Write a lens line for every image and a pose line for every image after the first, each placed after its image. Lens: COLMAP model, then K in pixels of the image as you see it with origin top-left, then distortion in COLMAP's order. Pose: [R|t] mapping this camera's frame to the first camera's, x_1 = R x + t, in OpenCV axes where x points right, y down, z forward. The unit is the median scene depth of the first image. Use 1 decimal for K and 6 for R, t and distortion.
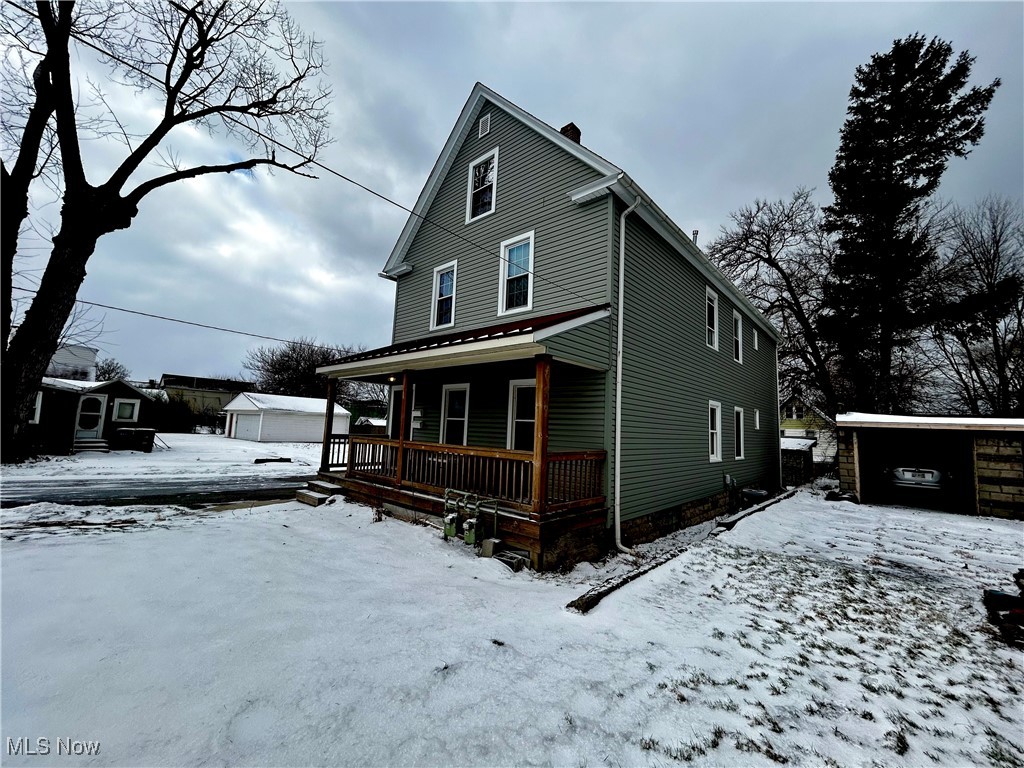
lens RADIAL K [[415.6, 0, 512.0], [0, 415.6, 384.0], [0, 0, 1]] dist [0.002582, 0.000509]
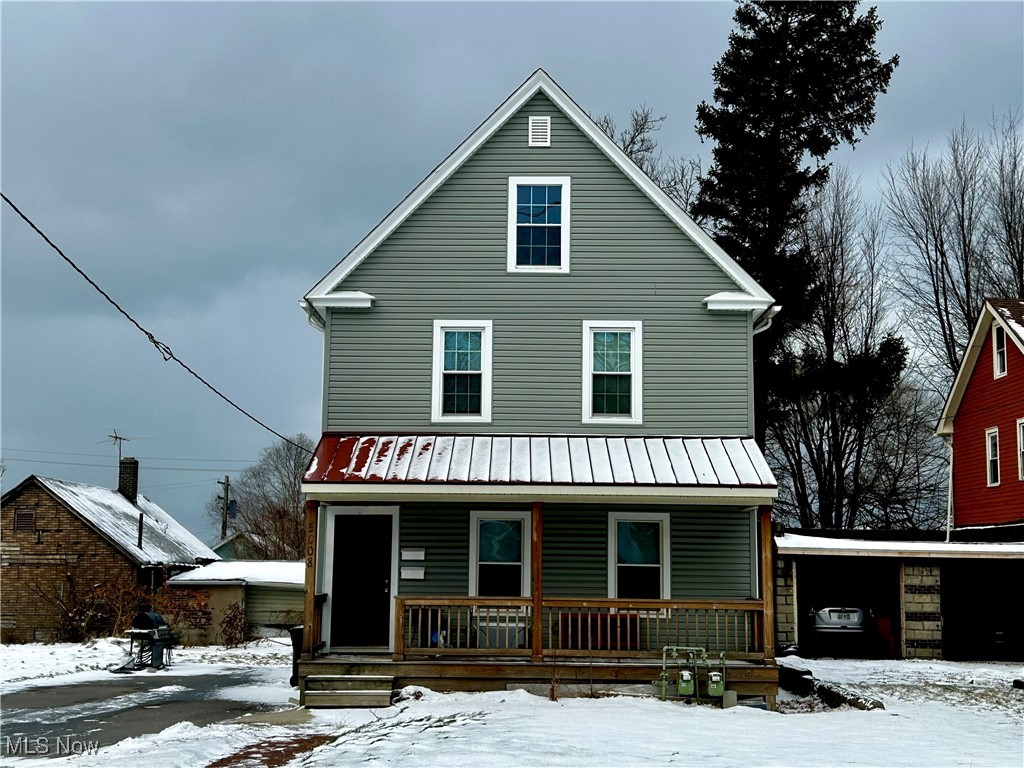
lens RADIAL K [[1391.7, 0, 512.0], [0, 1391.7, 384.0], [0, 0, 1]] dist [0.030907, 0.031287]
pose [[0.757809, 0.055258, 0.650132, -1.337865], [-0.053158, 0.998324, -0.022890, -0.130637], [-0.650307, -0.017213, 0.759476, -0.610707]]
